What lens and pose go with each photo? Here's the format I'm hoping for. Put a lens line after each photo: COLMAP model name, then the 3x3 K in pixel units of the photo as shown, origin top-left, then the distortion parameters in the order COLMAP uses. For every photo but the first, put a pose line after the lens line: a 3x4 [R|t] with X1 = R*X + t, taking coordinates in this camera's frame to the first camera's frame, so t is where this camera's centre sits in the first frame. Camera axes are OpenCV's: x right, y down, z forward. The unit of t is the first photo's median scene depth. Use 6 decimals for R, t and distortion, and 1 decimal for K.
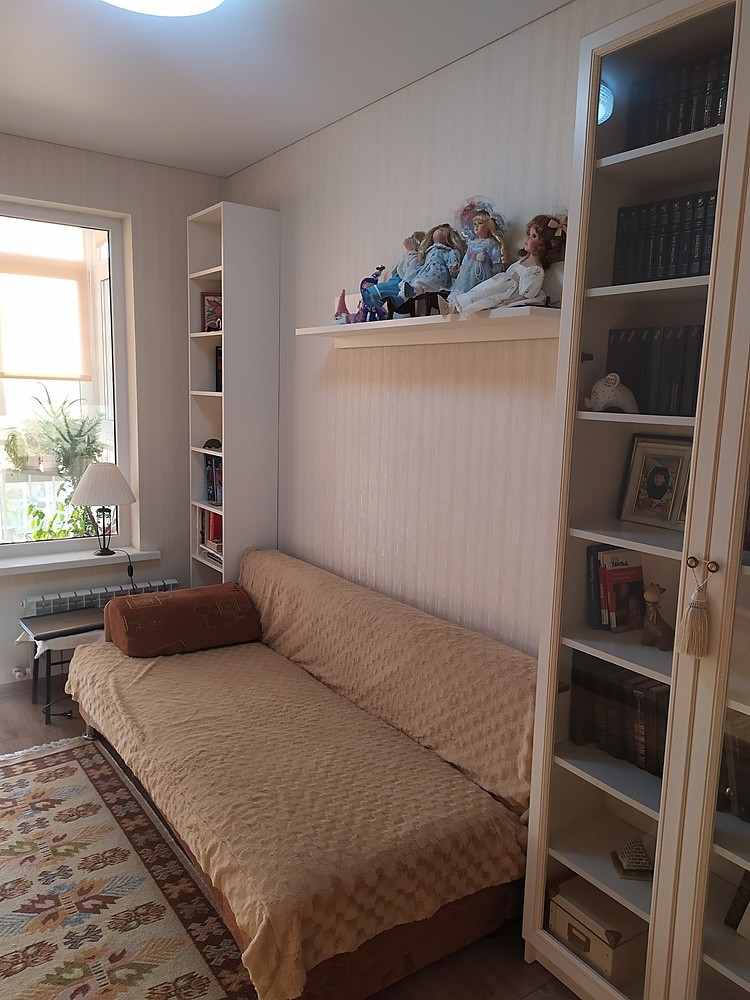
lens RADIAL K [[753.0, 0, 371.3], [0, 753.0, 504.7], [0, 0, 1]] dist [0.007546, 0.000261]
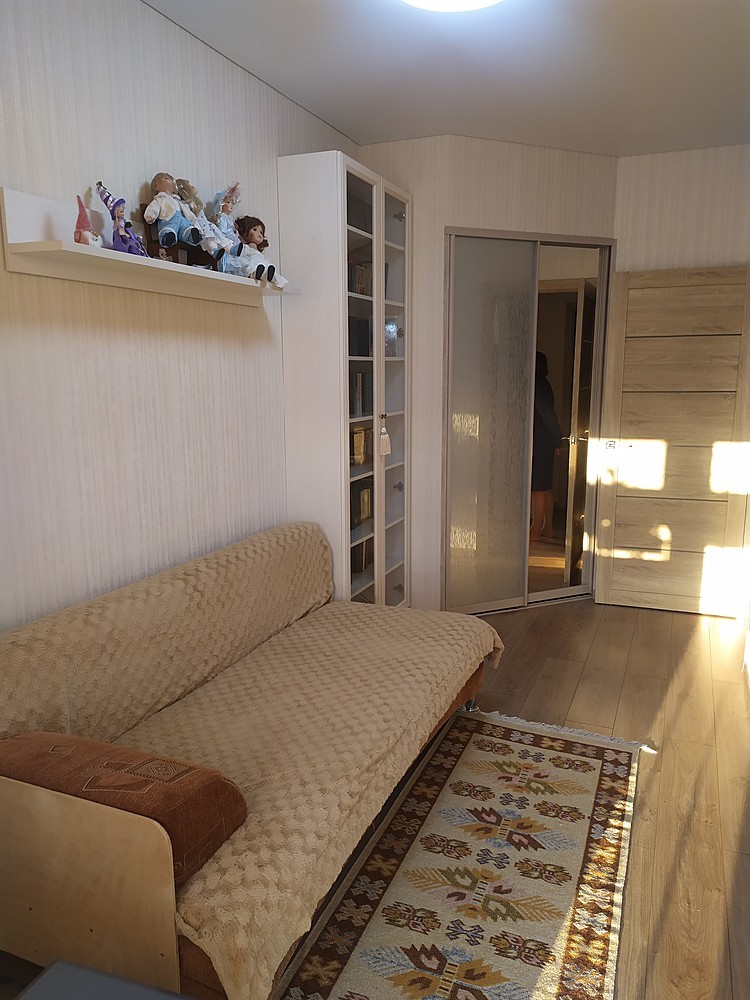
lens RADIAL K [[753.0, 0, 372.2], [0, 753.0, 497.3], [0, 0, 1]] dist [0.007546, 0.000261]
pose [[-0.545612, -0.156432, 0.823308, -1.057644], [0.126433, 0.955814, 0.265396, -0.217487], [-0.828446, 0.248897, -0.501725, 1.506175]]
